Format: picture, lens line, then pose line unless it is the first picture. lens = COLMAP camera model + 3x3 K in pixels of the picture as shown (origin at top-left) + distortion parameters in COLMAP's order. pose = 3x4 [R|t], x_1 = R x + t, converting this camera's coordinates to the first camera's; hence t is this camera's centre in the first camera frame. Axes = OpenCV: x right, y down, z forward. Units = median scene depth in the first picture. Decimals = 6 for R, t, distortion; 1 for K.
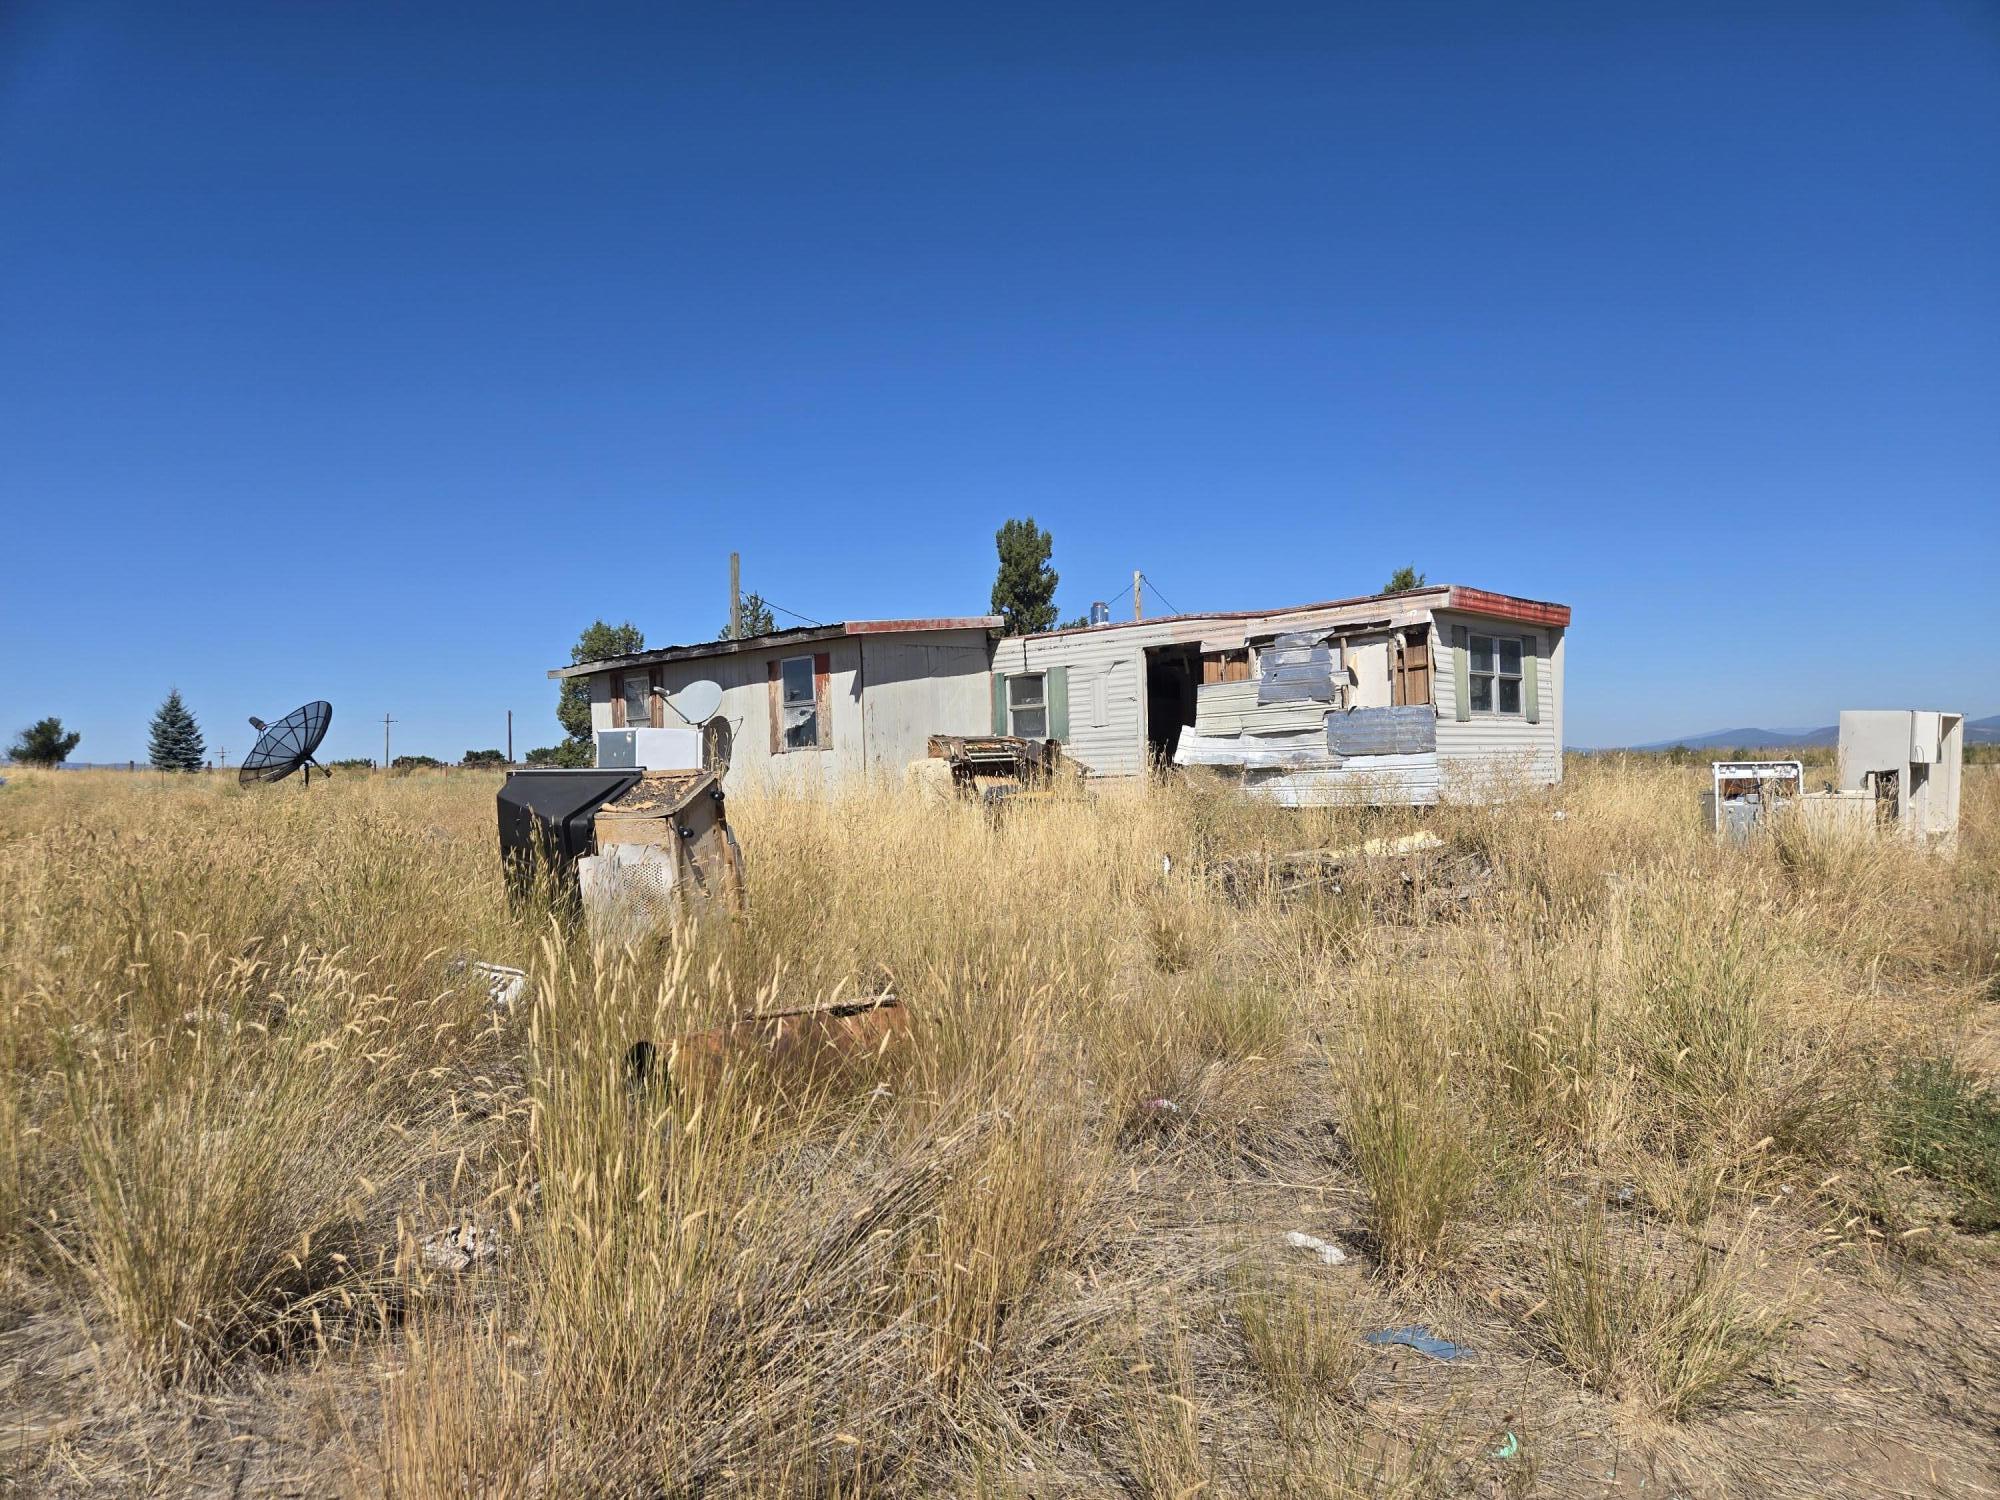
lens RADIAL K [[1352.9, 0, 1002.5], [0, 1352.9, 750.4], [0, 0, 1]] dist [0.006127, -0.000467]
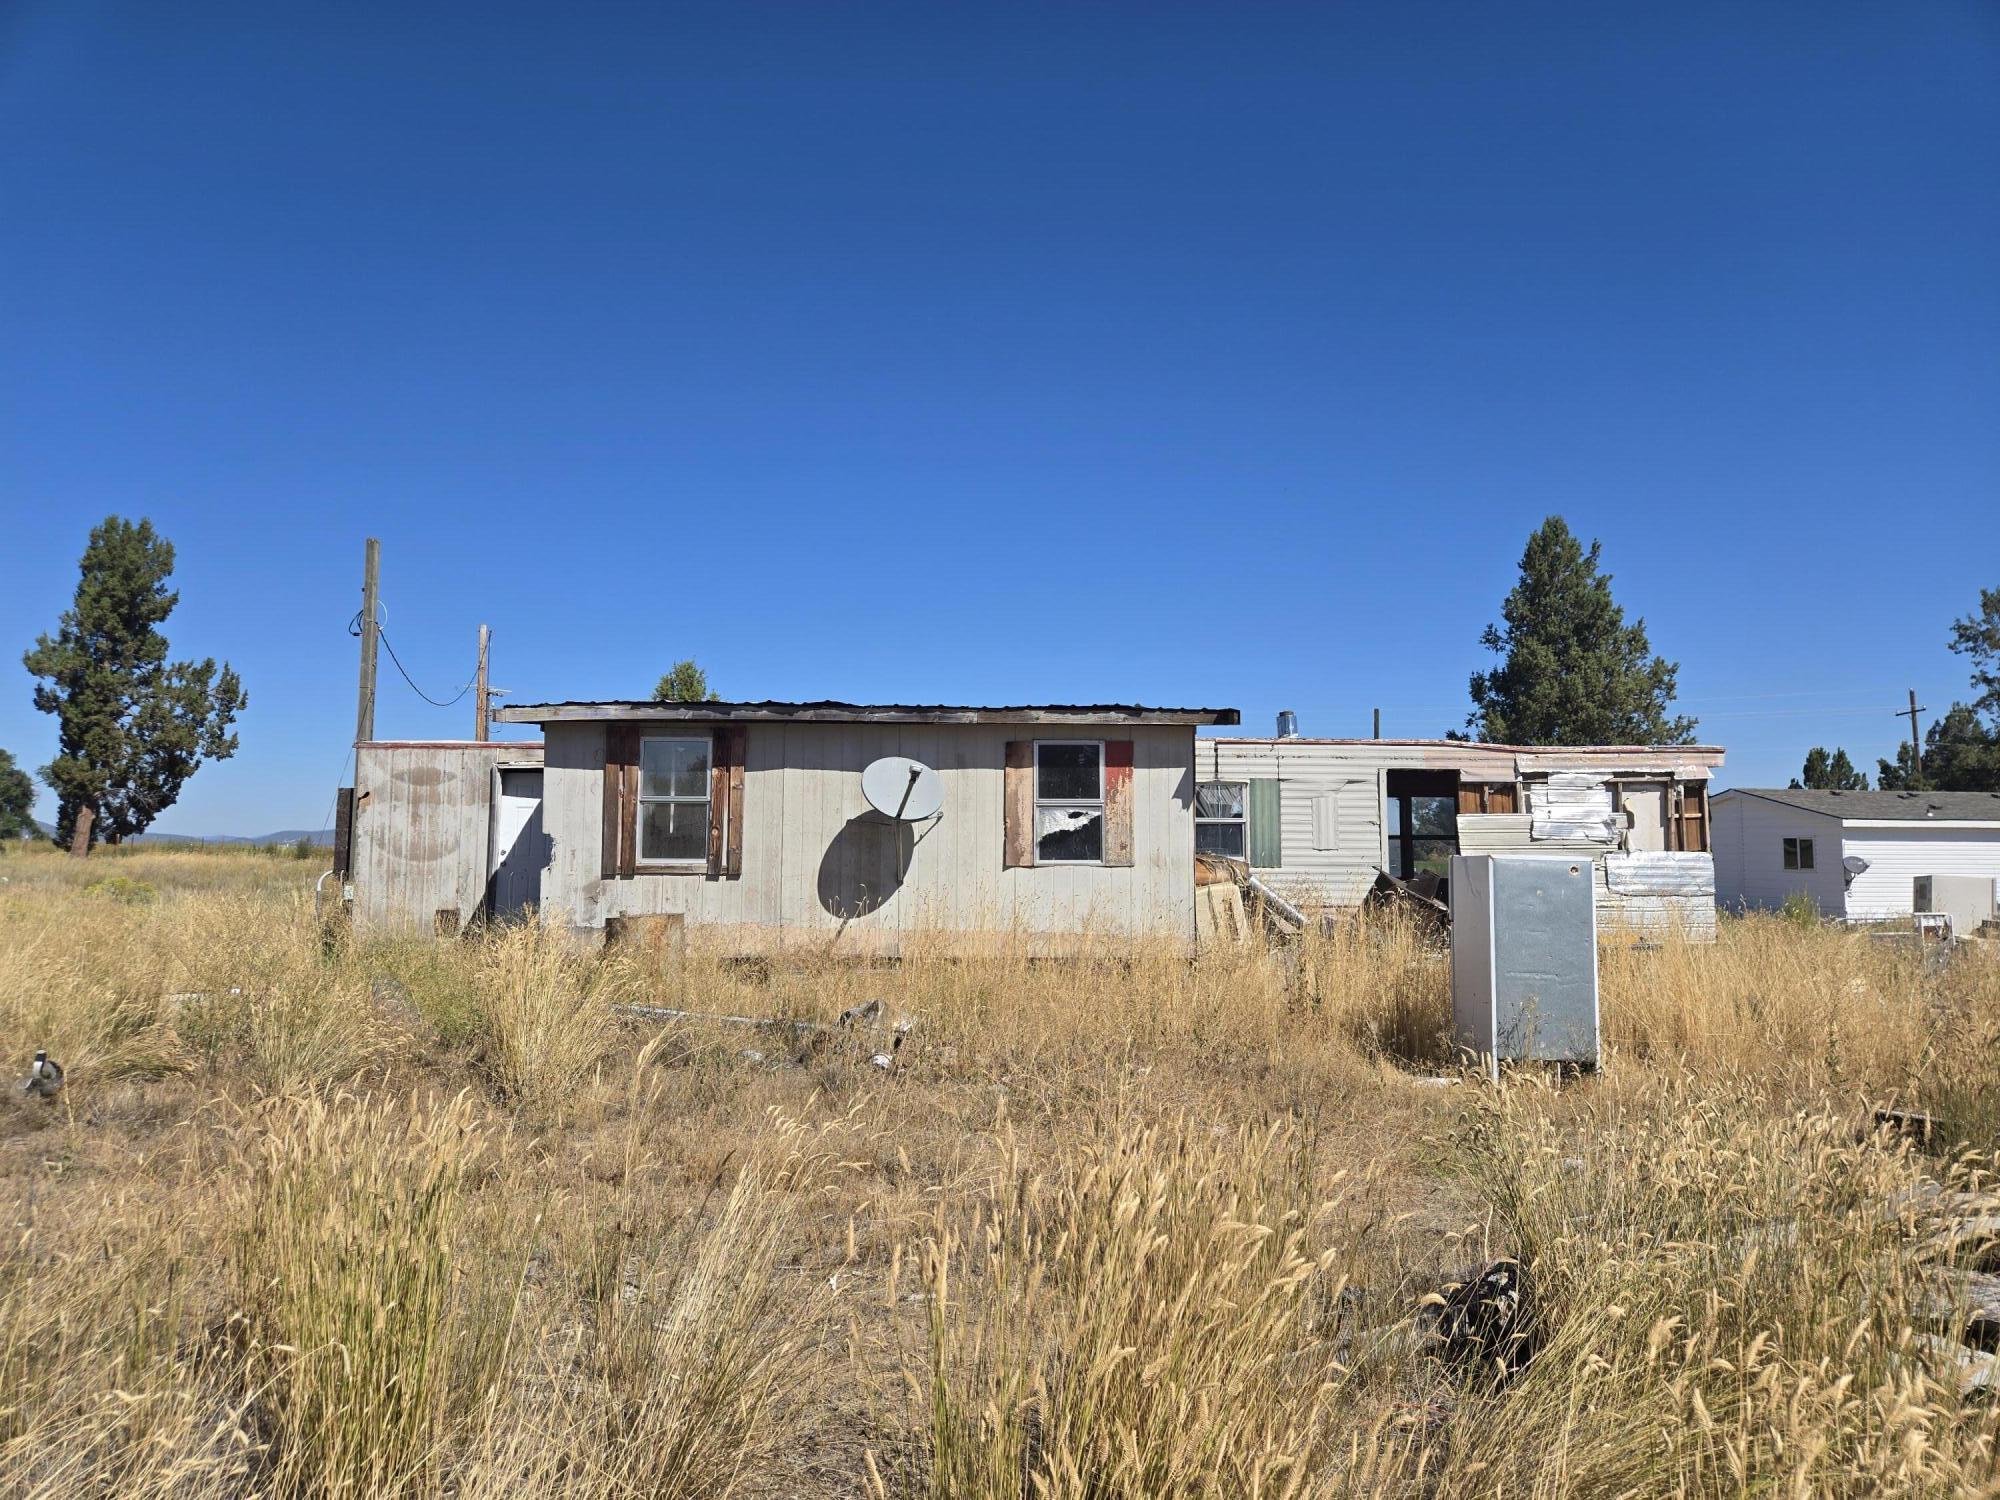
lens RADIAL K [[1352.9, 0, 1000.5], [0, 1352.9, 750.5], [0, 0, 1]] dist [0.006127, -0.000467]
pose [[0.702213, 0.087497, 0.706570, -0.721810], [-0.043068, 0.995823, -0.080514, -0.001328], [-0.710663, 0.026108, 0.703048, 0.505228]]
